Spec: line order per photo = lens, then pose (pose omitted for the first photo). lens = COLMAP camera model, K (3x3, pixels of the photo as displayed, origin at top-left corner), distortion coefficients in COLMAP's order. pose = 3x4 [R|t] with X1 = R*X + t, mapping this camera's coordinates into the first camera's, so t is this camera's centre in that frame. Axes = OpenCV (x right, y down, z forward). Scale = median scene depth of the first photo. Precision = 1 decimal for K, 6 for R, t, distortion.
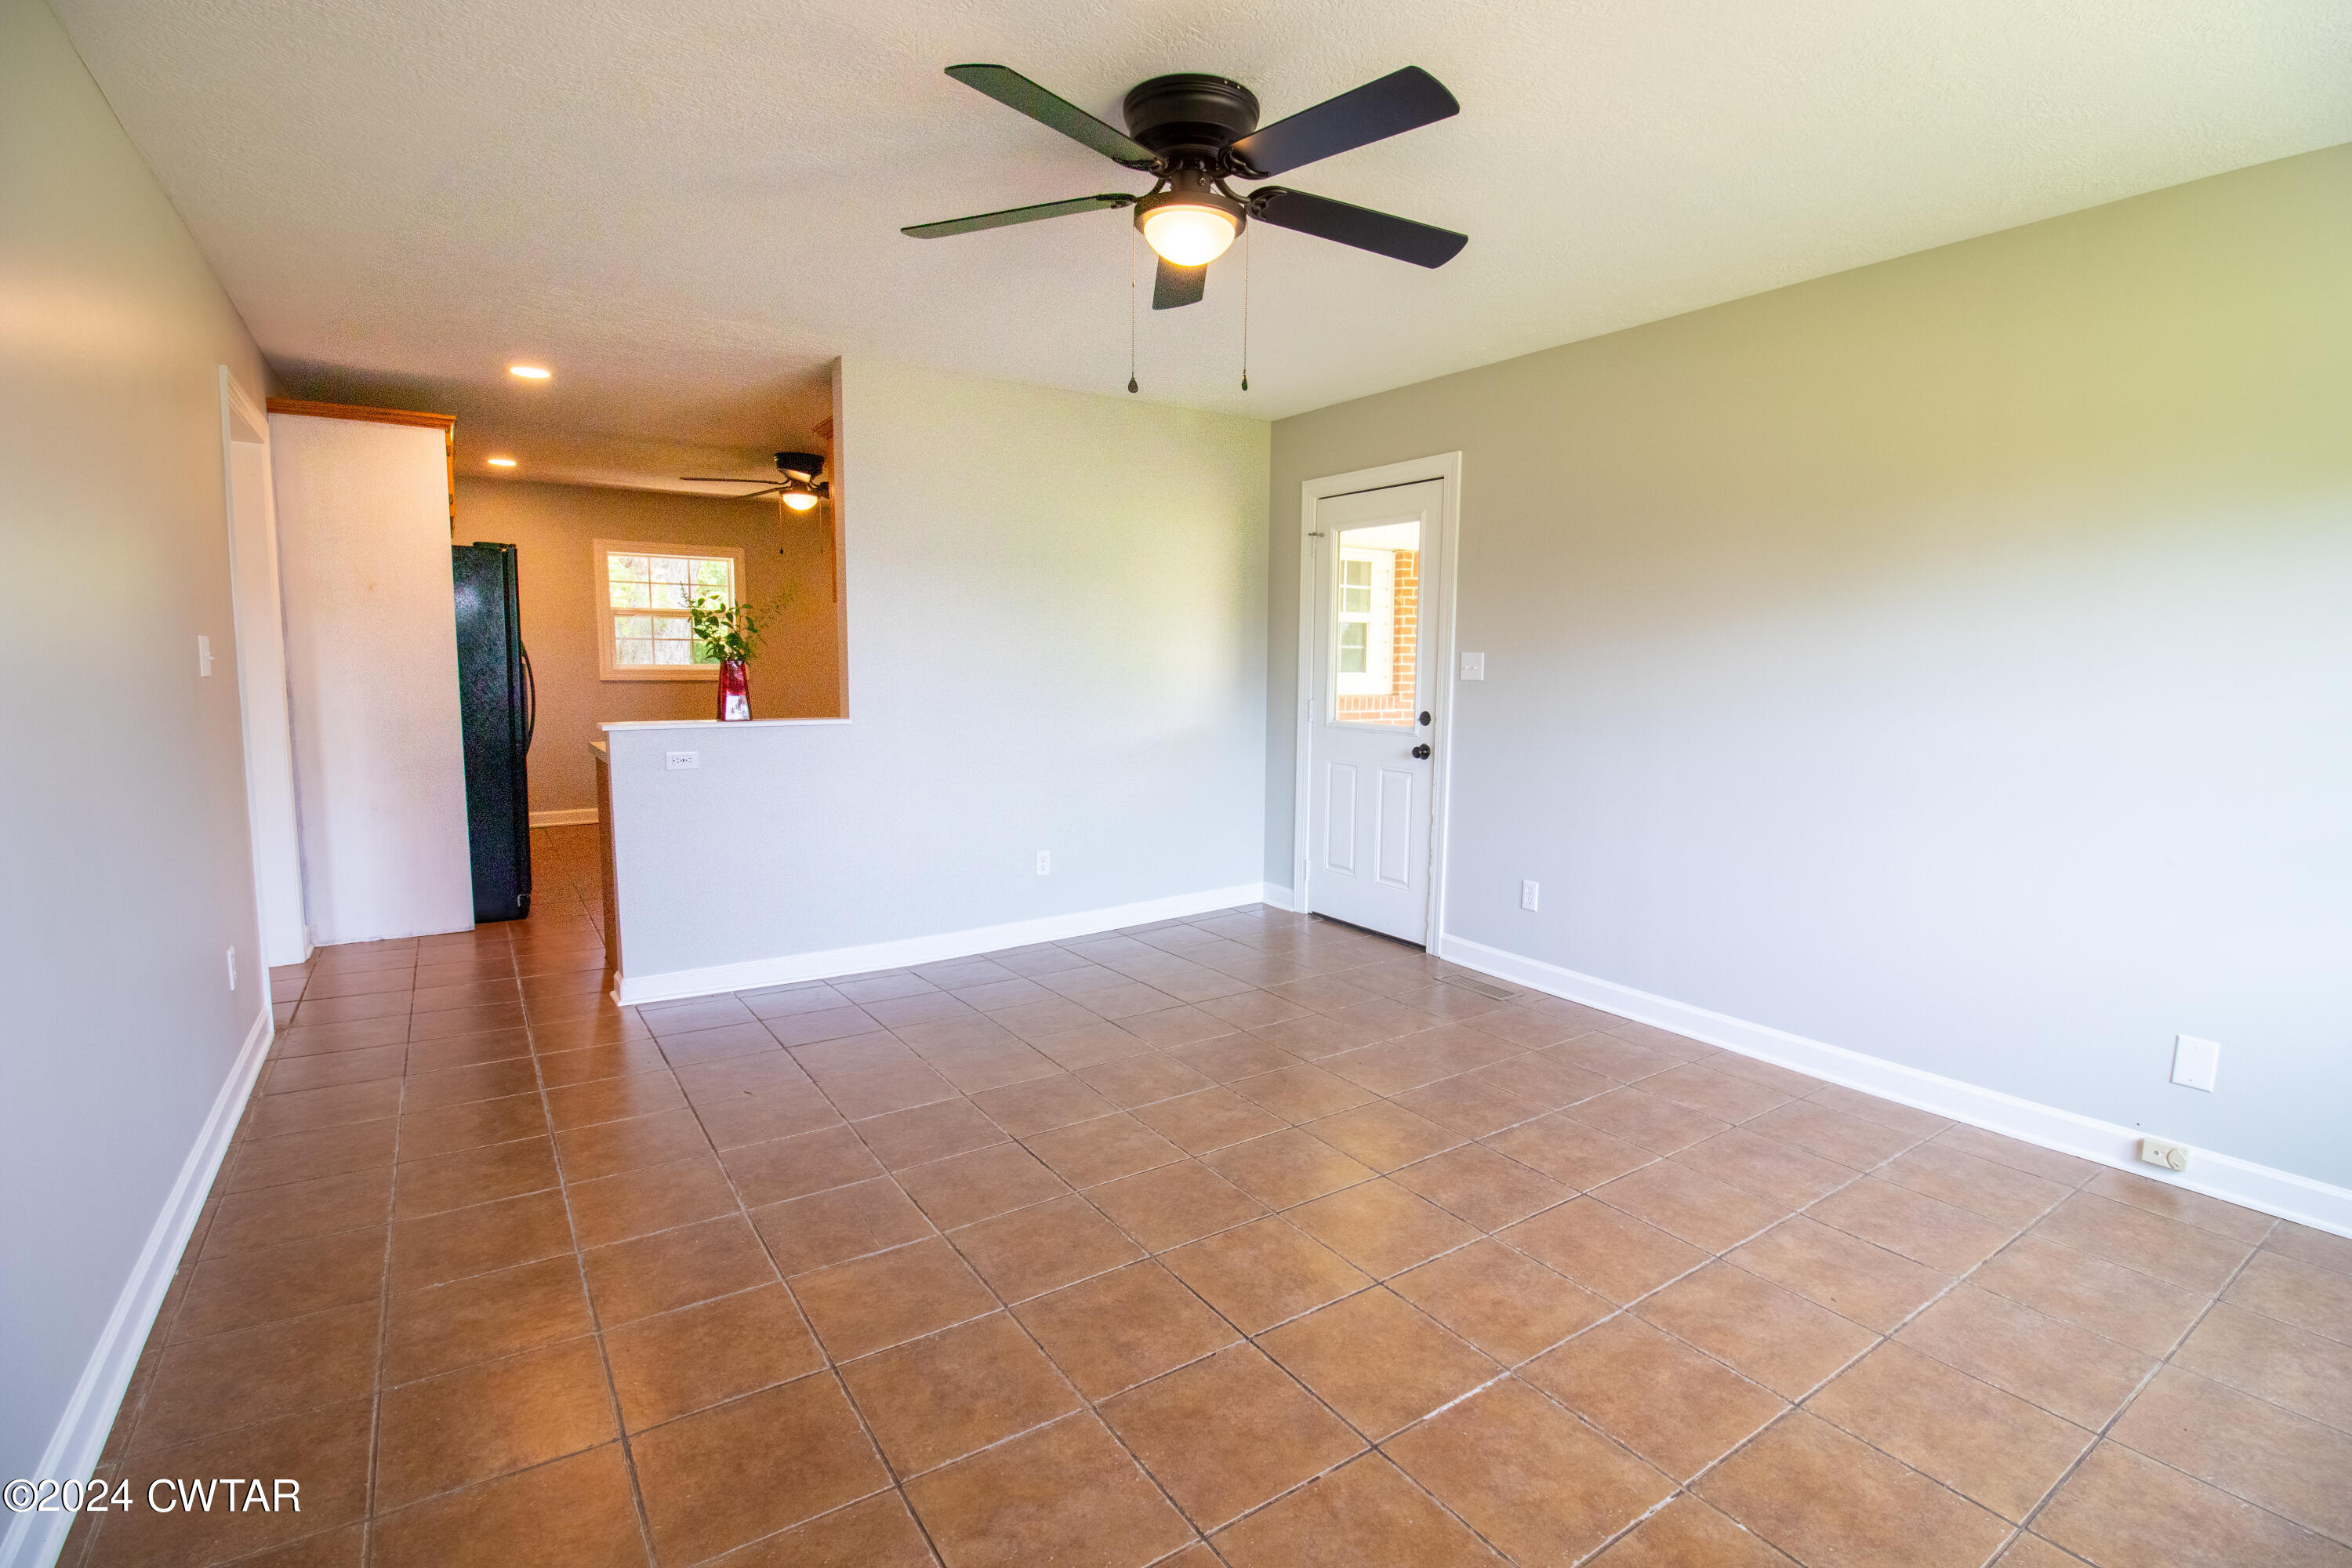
lens RADIAL K [[1102.7, 0, 1180.8], [0, 1102.7, 768.1], [0, 0, 1]] dist [-0.000849, -0.000426]
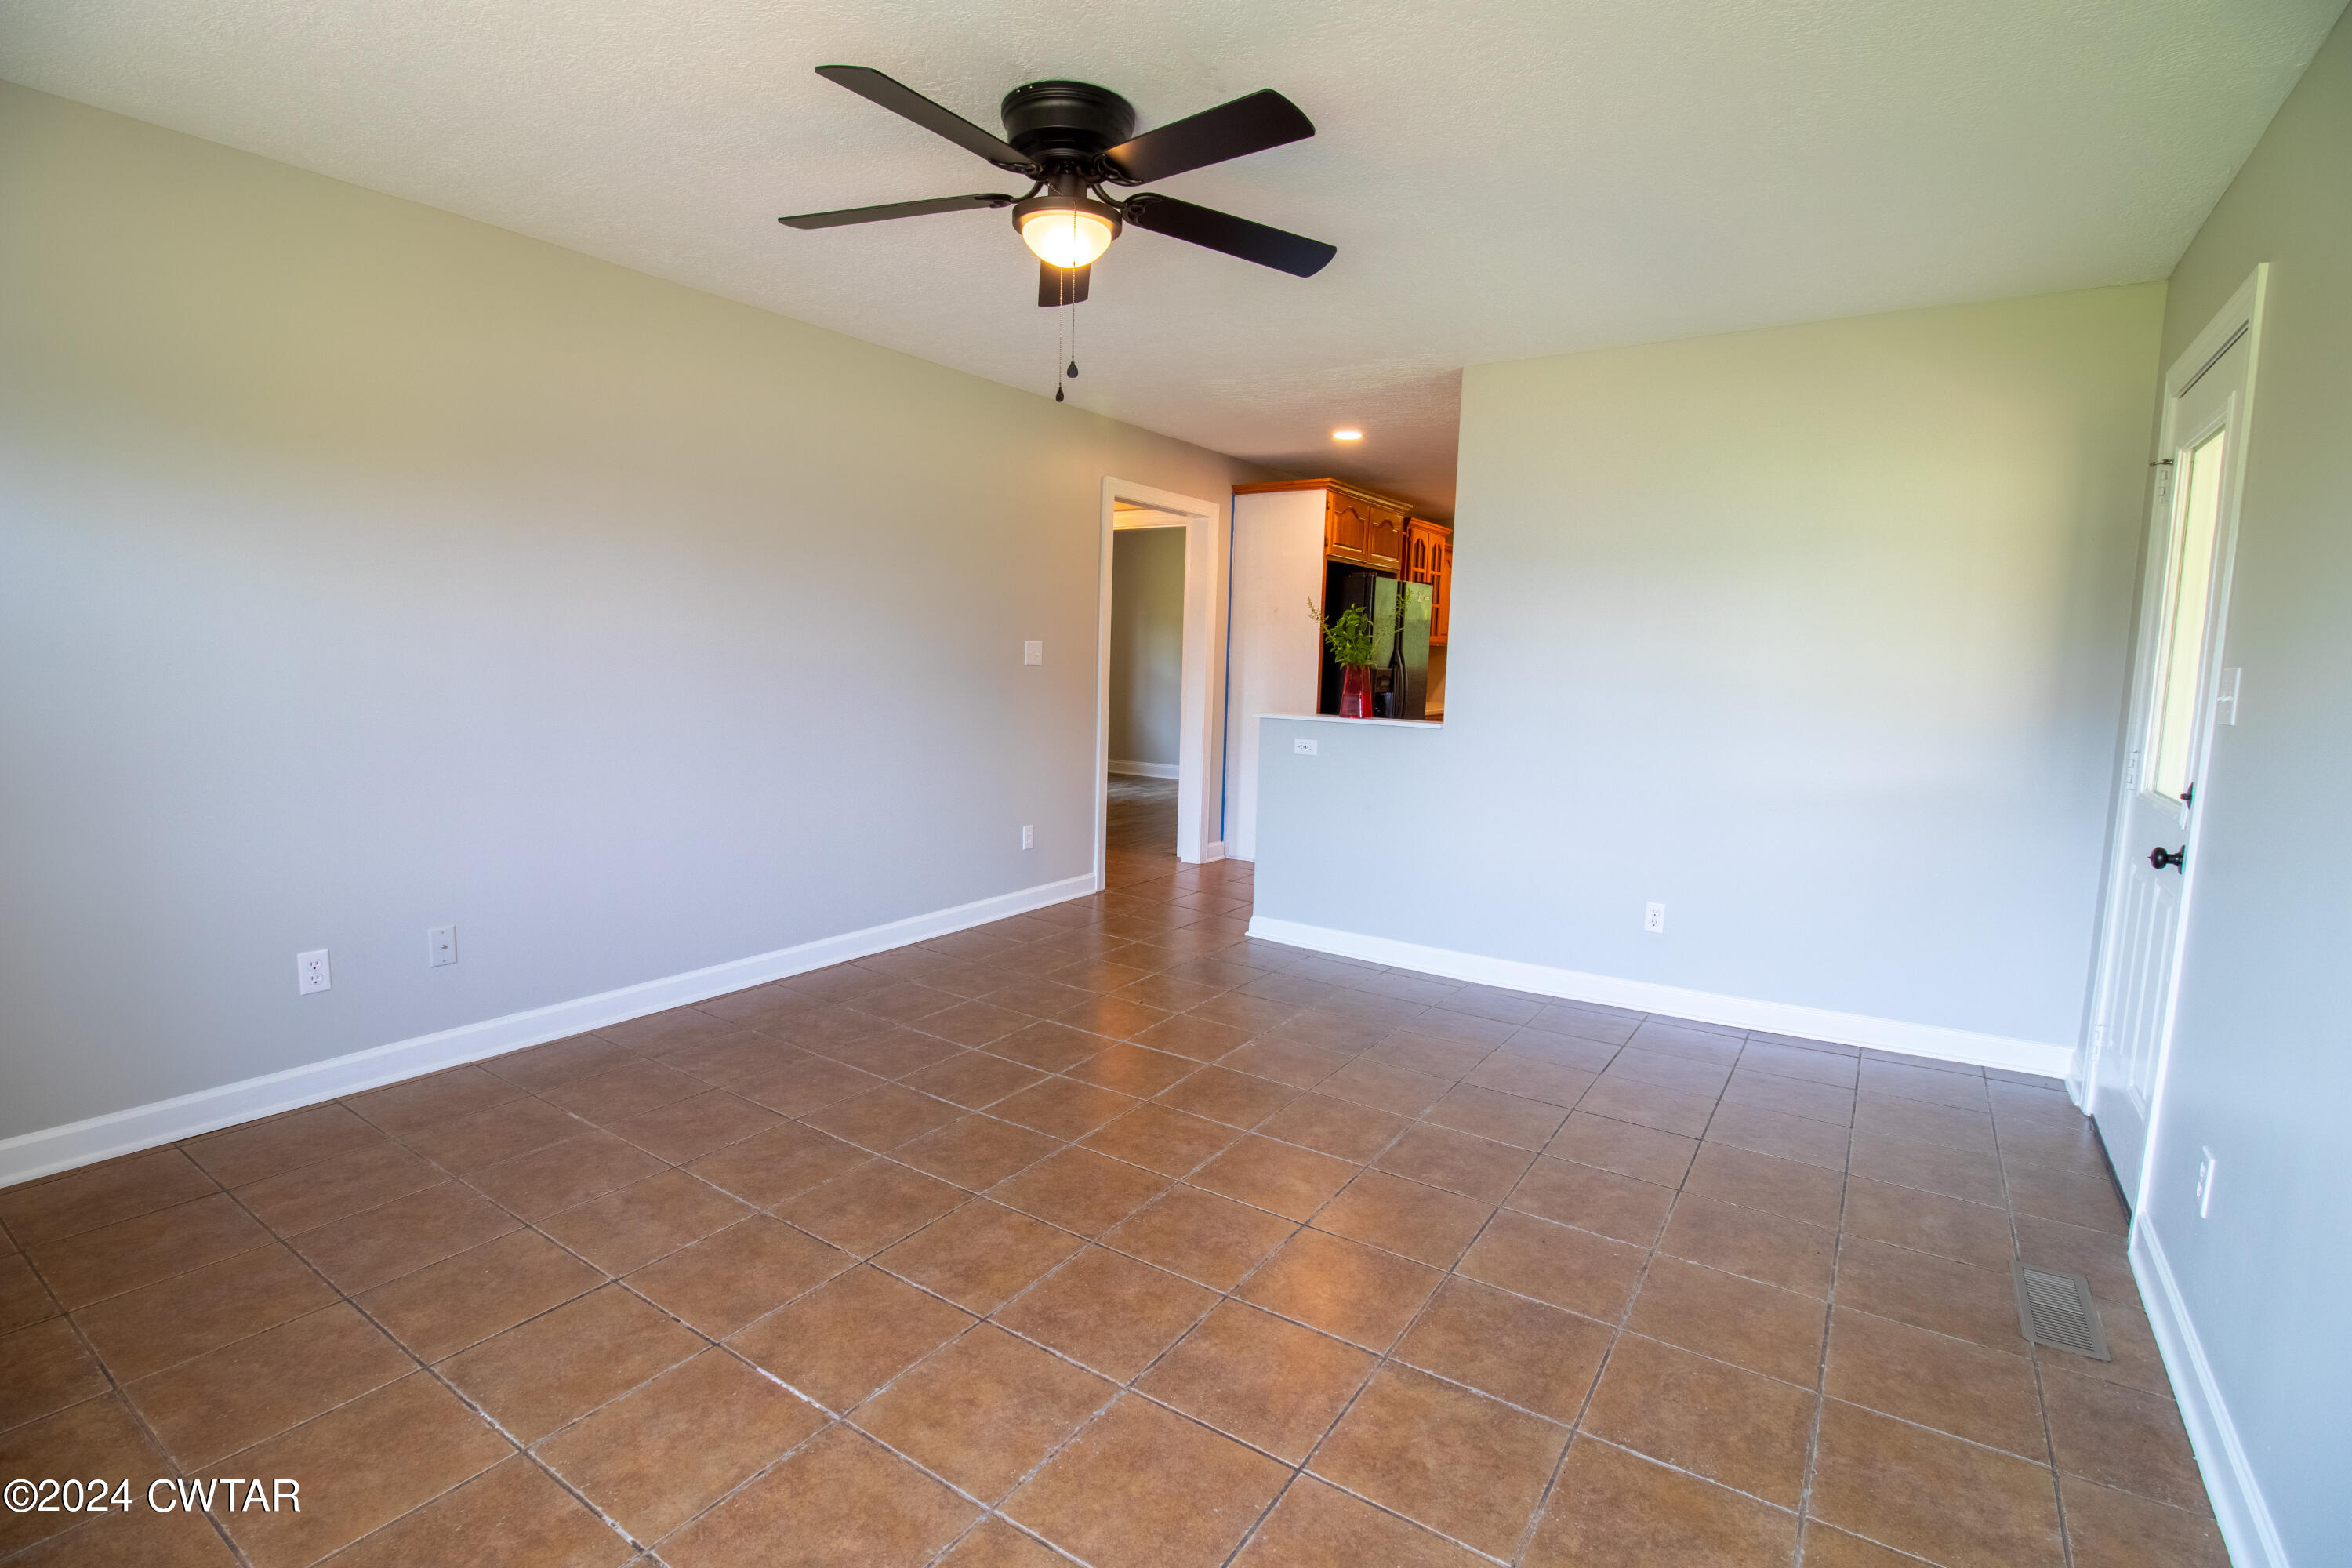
lens RADIAL K [[1083.8, 0, 1176.0], [0, 1083.8, 784.0], [0, 0, 1]] dist [-0.000134, -0.010541]
pose [[0.376411, 0.109354, -0.919976, 0.793764], [-0.115497, 0.990802, 0.070517, -0.047498], [0.919225, 0.079711, 0.385579, 0.587854]]
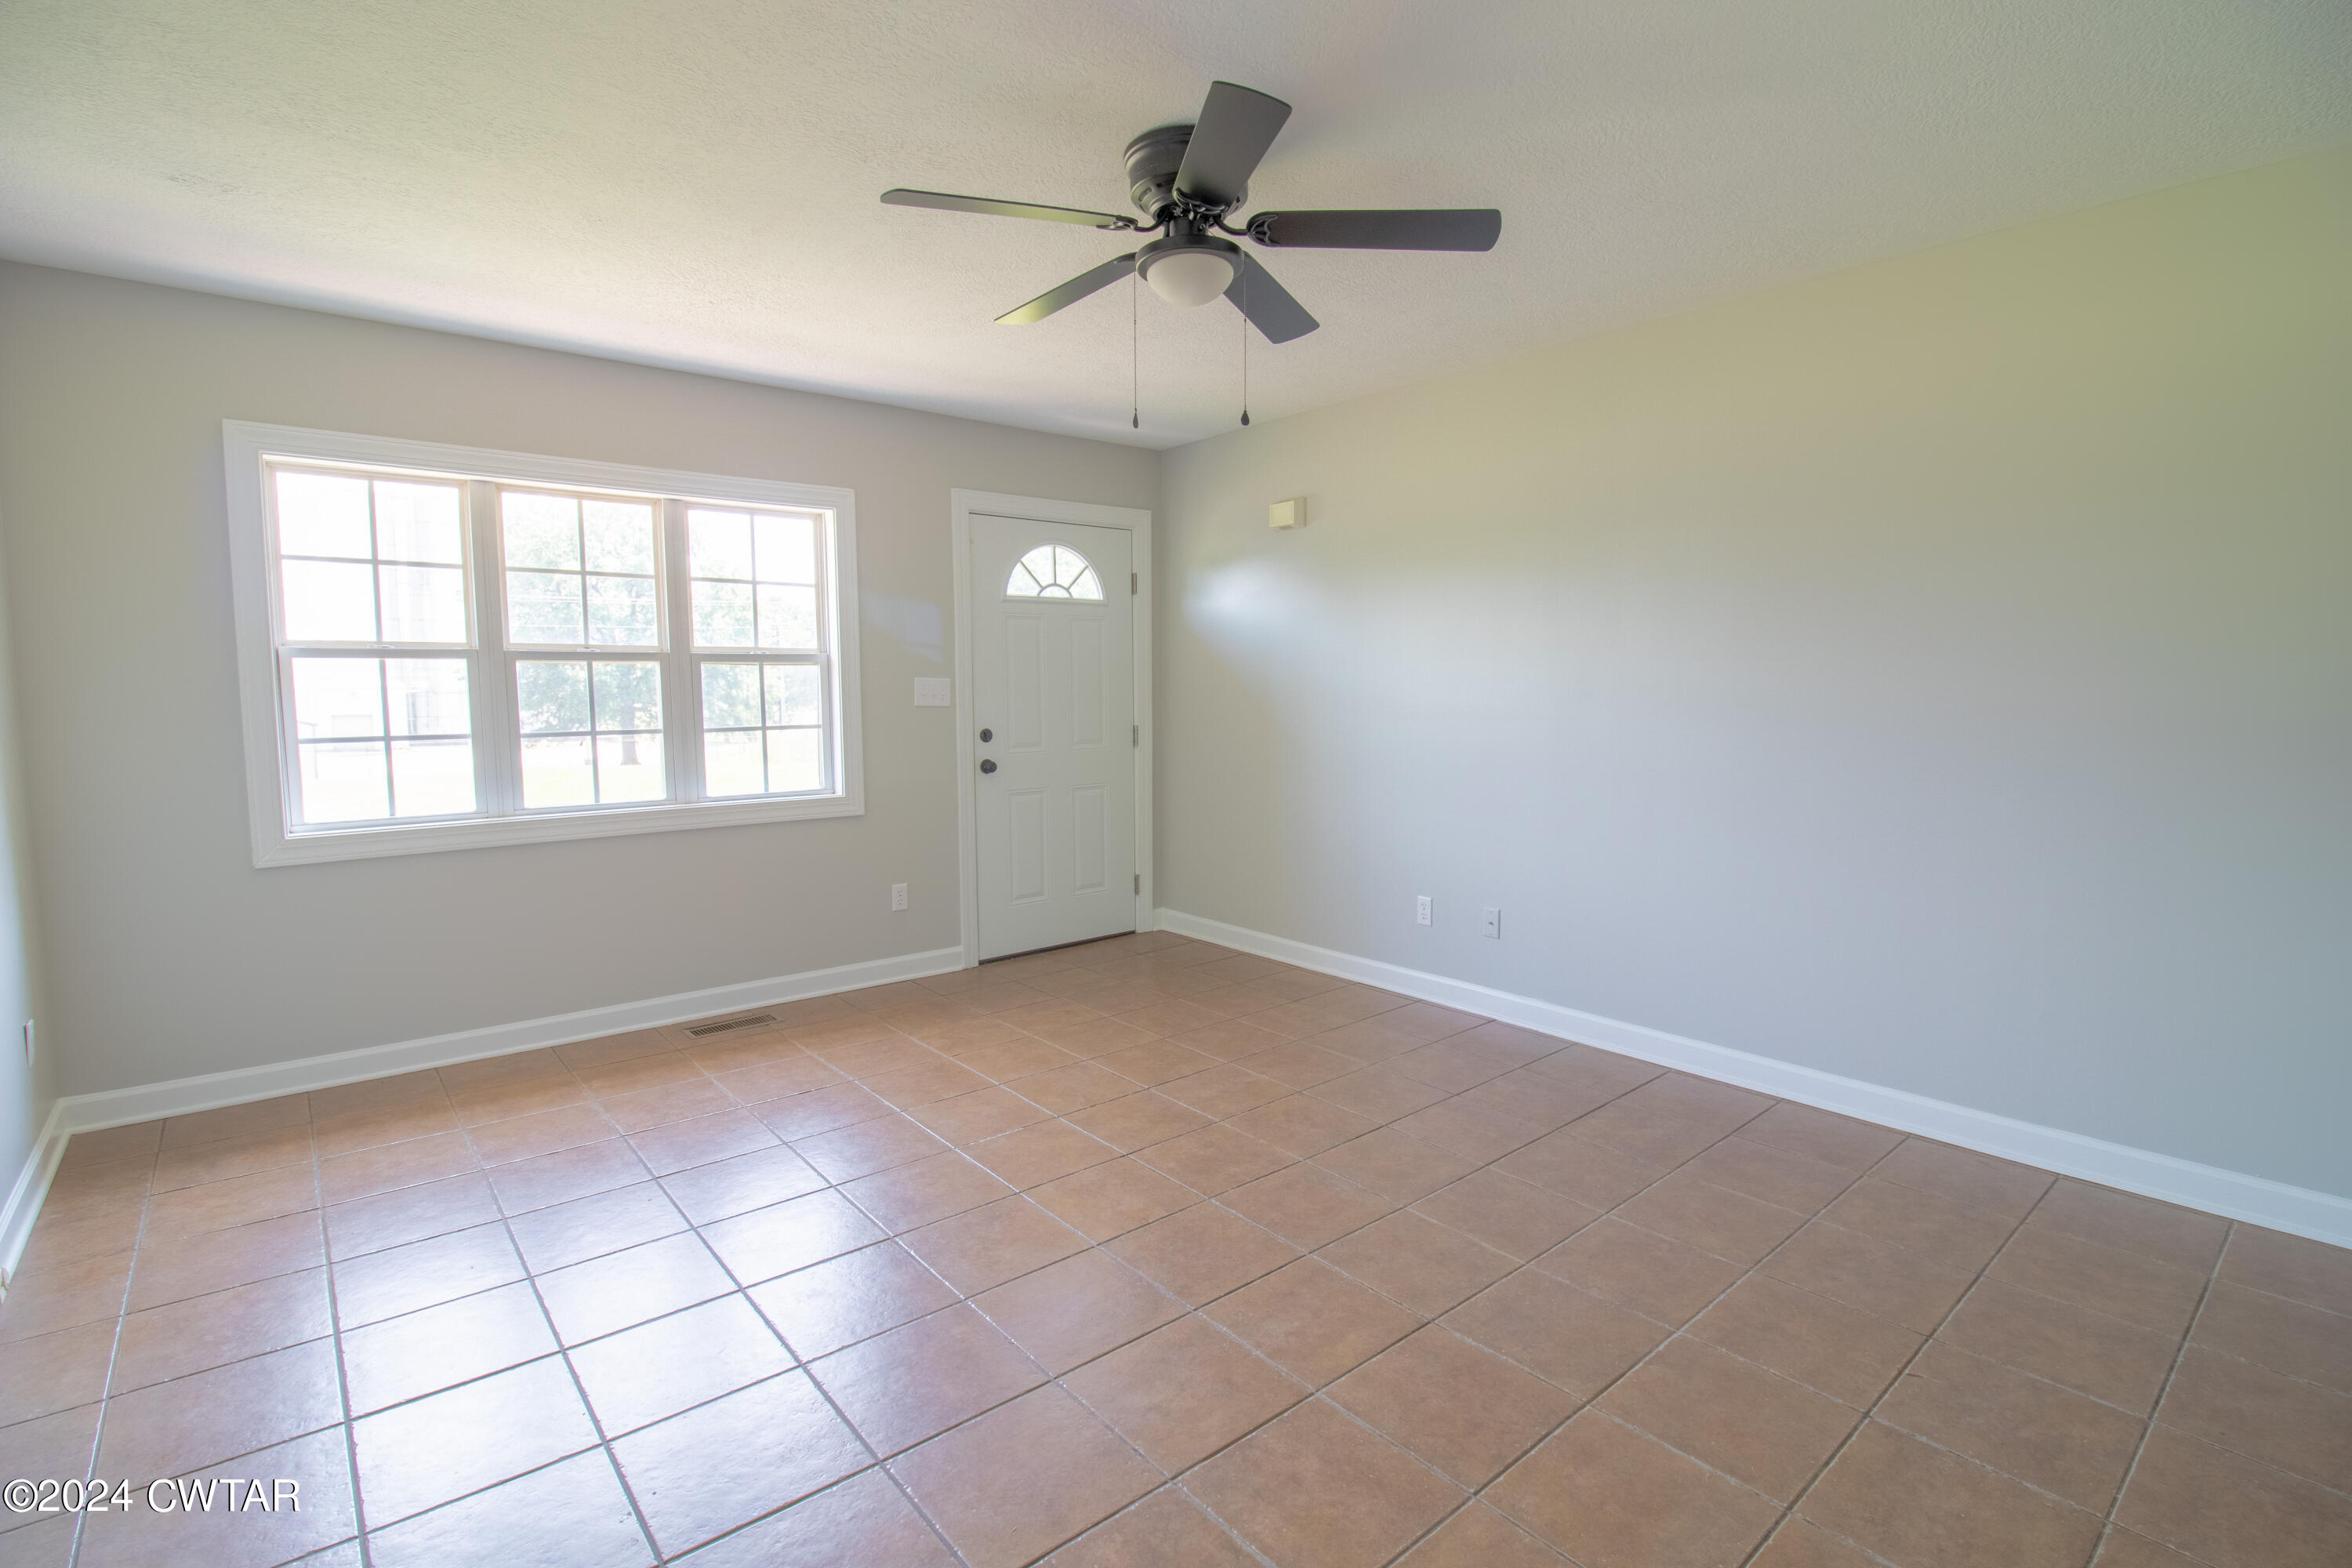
lens RADIAL K [[1083.8, 0, 1176.0], [0, 1083.8, 784.0], [0, 0, 1]] dist [-0.000134, -0.010541]
pose [[-0.994793, 0.001819, -0.101900, 0.098354], [-0.017885, 0.981210, 0.192114, -0.161489], [0.100334, 0.192937, -0.976068, 1.620312]]
